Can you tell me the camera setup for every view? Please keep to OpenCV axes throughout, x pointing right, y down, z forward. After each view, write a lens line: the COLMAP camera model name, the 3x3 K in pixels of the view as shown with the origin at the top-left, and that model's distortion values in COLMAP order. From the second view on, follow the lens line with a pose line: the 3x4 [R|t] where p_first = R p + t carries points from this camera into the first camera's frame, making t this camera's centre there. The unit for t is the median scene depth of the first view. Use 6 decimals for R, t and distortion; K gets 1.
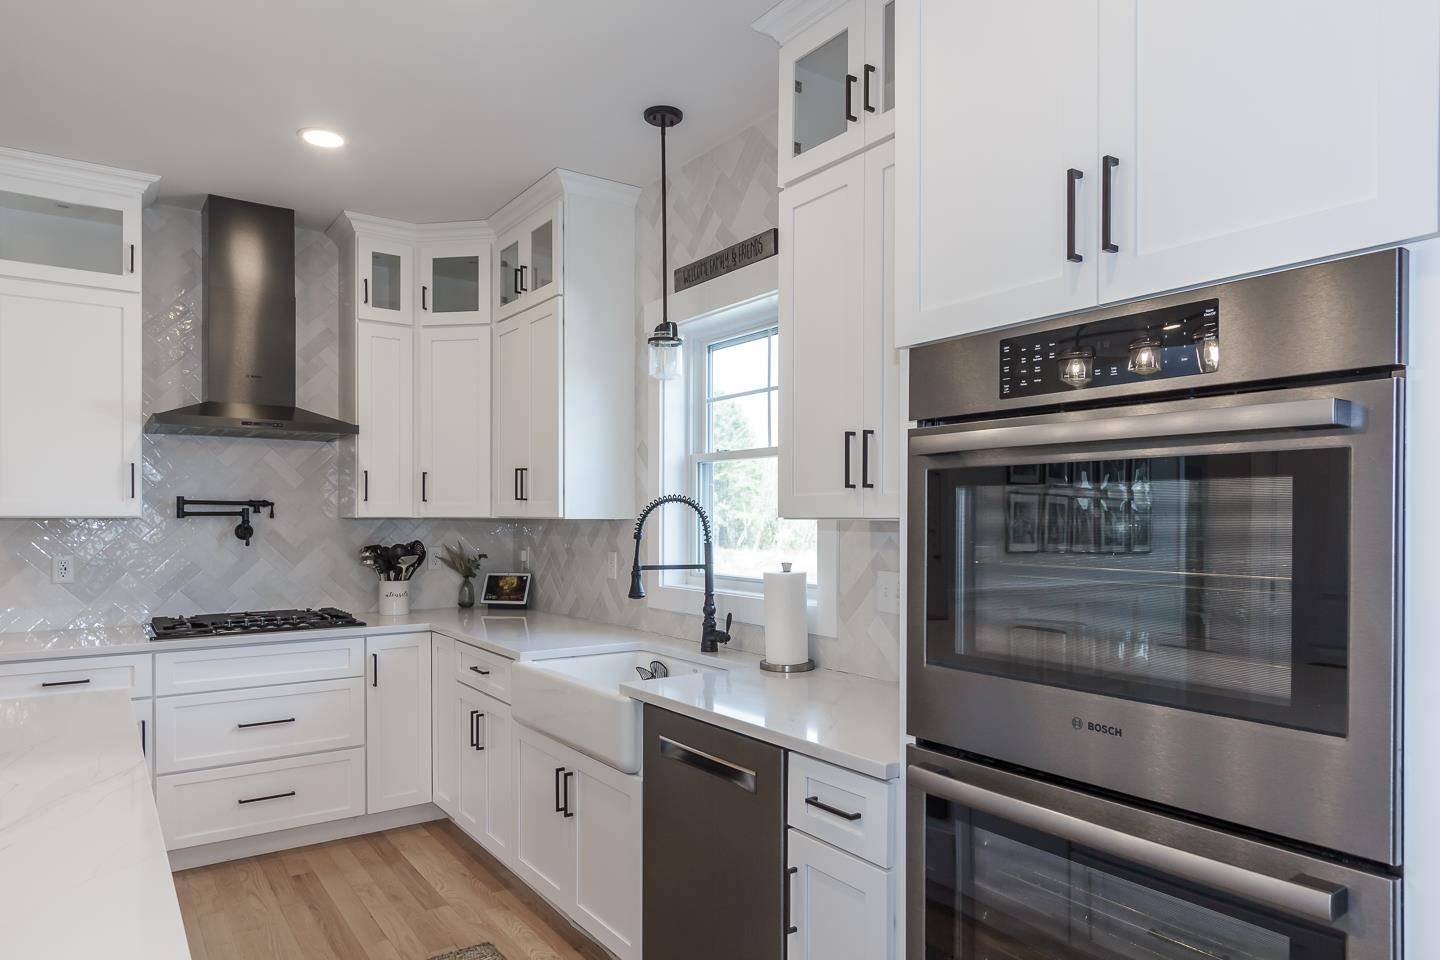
lens RADIAL K [[906.0, 0, 716.6], [0, 906.0, 524.6], [0, 0, 1]] dist [0.007281, 0.001860]
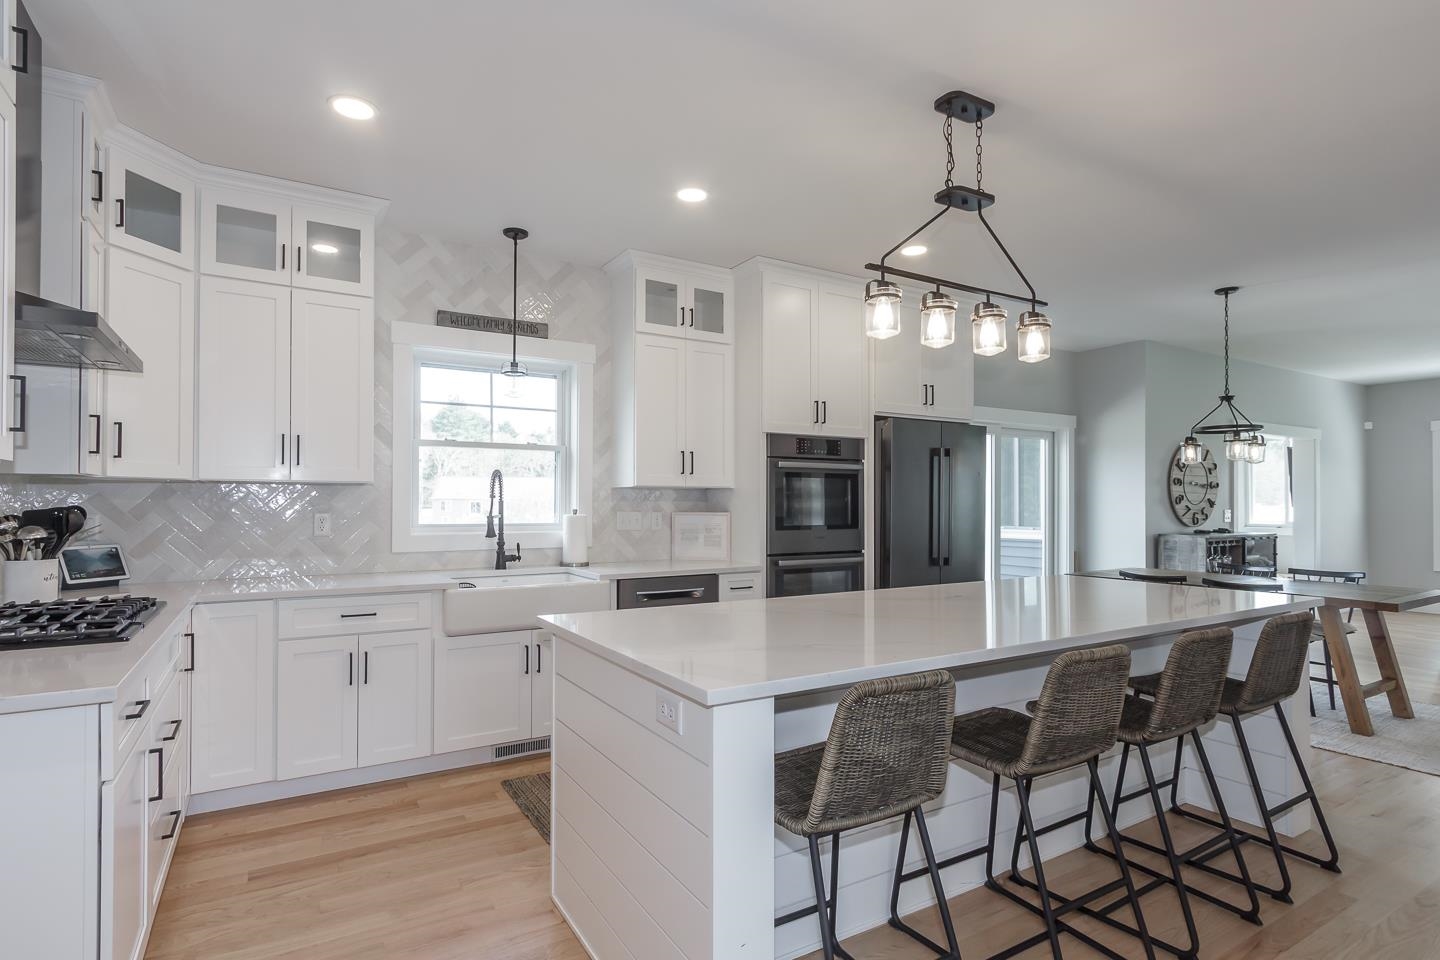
lens RADIAL K [[714.8, 0, 687.5], [0, 714.8, 503.8], [0, 0, 1]] dist [0.002900, -0.000090]
pose [[0.089284, -0.005684, 0.995990, -1.043649], [0.006718, 0.999964, 0.005104, 0.017880], [-0.995984, 0.006236, 0.089319, 0.476013]]
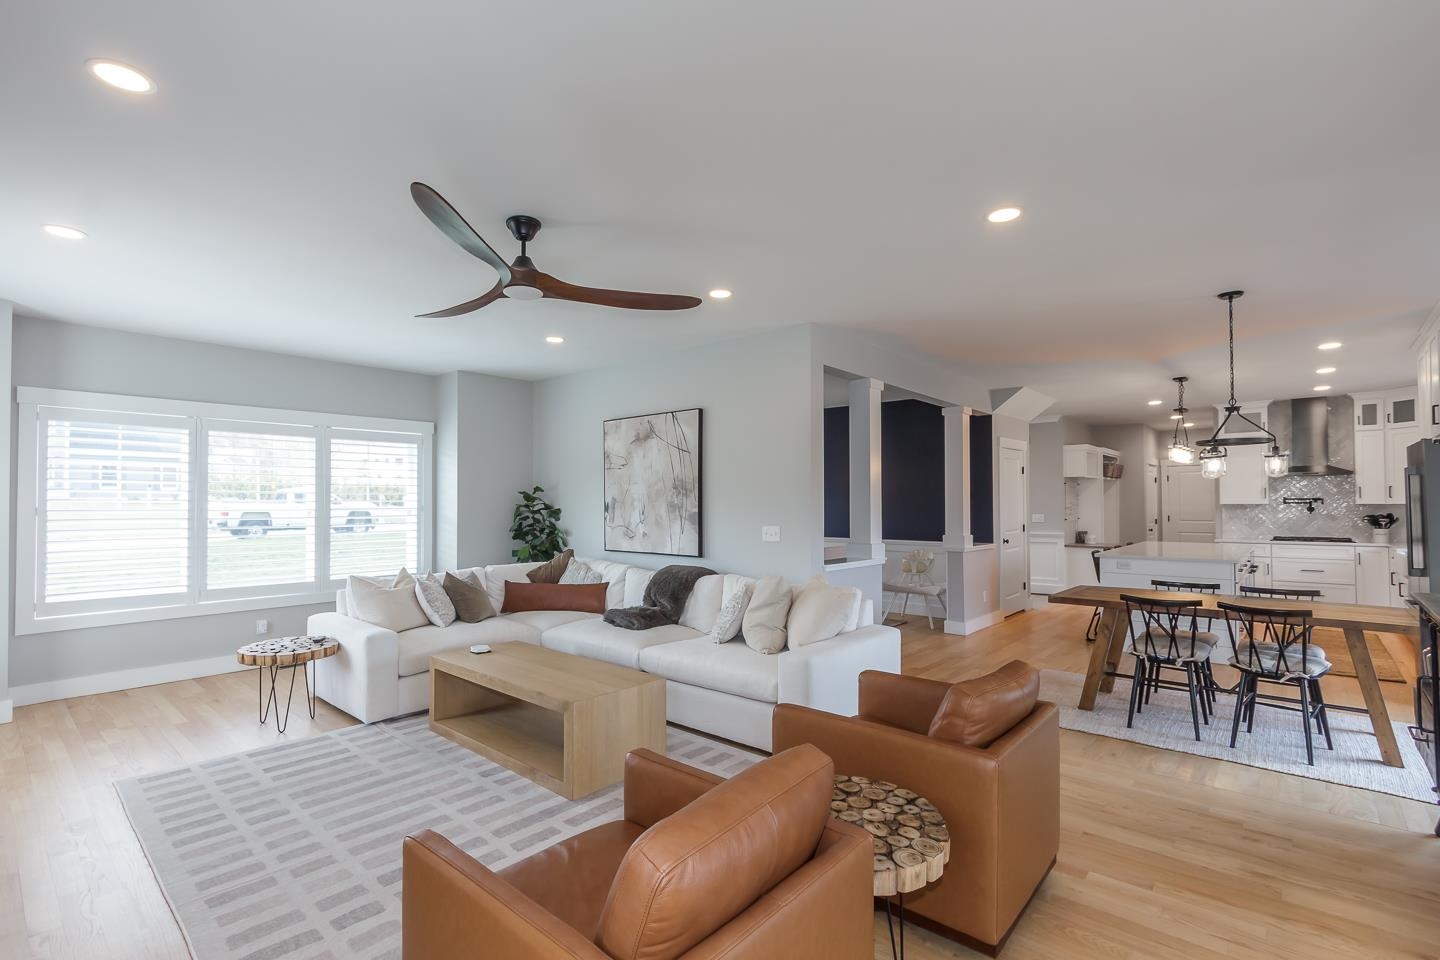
lens RADIAL K [[659.0, 0, 713.1], [0, 659.0, 489.6], [0, 0, 1]] dist [0.005898, -0.001827]
pose [[0.233846, -0.025369, -0.971943, 1.169009], [-0.006767, 0.999593, -0.027718, 0.018249], [0.972250, 0.013059, 0.233579, -1.445146]]
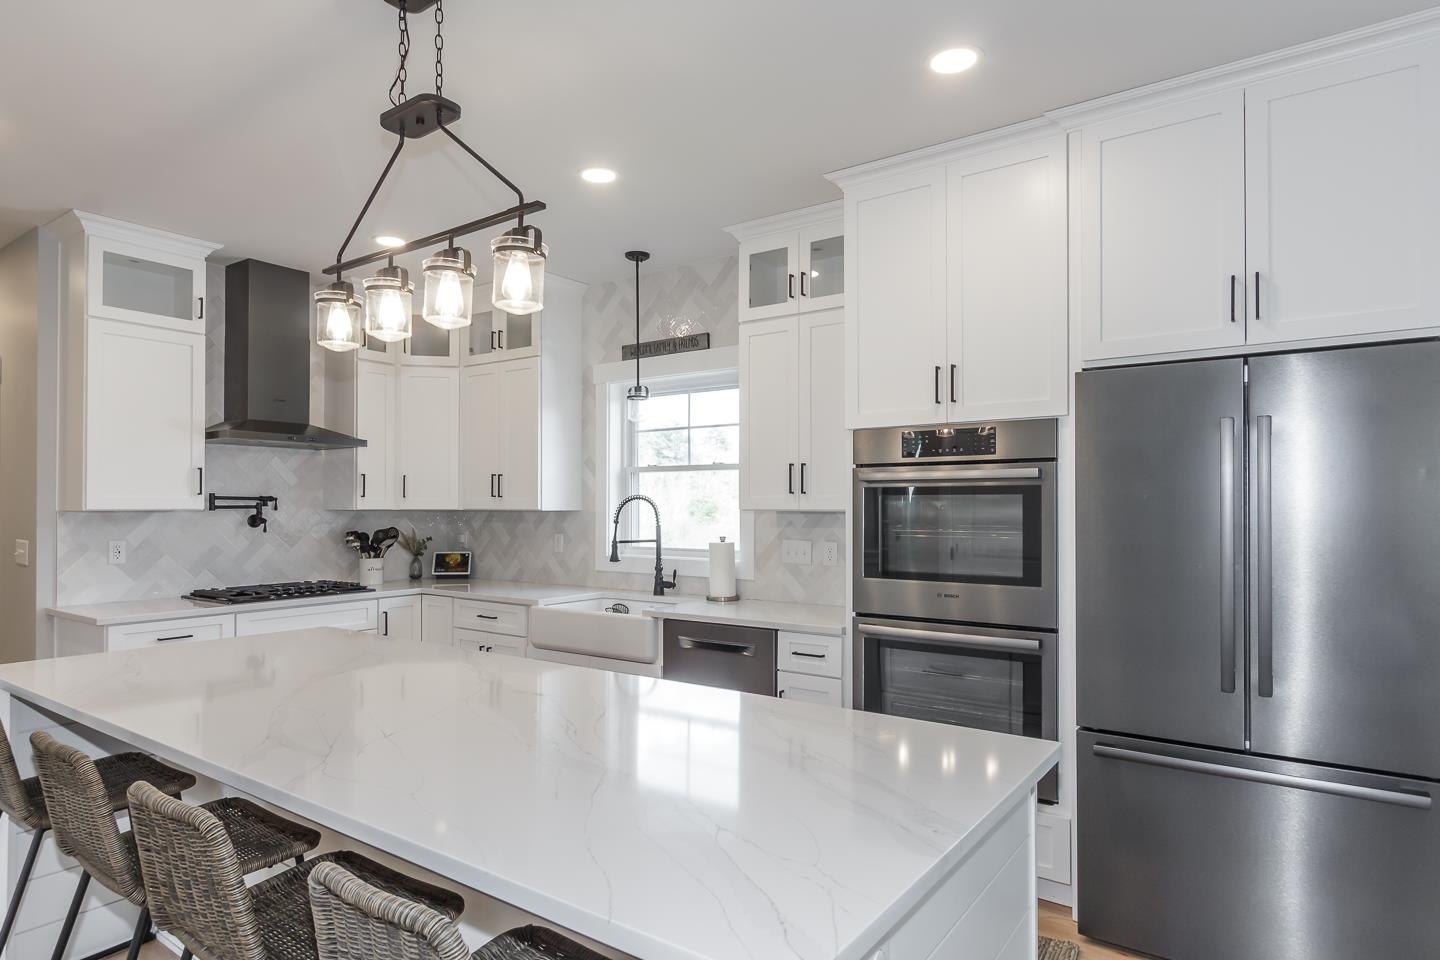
lens RADIAL K [[830.7, 0, 712.0], [0, 830.7, 507.8], [0, 0, 1]] dist [0.013306, 0.001154]
pose [[0.945182, -0.000859, 0.326542, -0.331154], [0.003643, 0.999962, -0.007914, 0.000860], [-0.326523, 0.008670, 0.945150, -0.330002]]
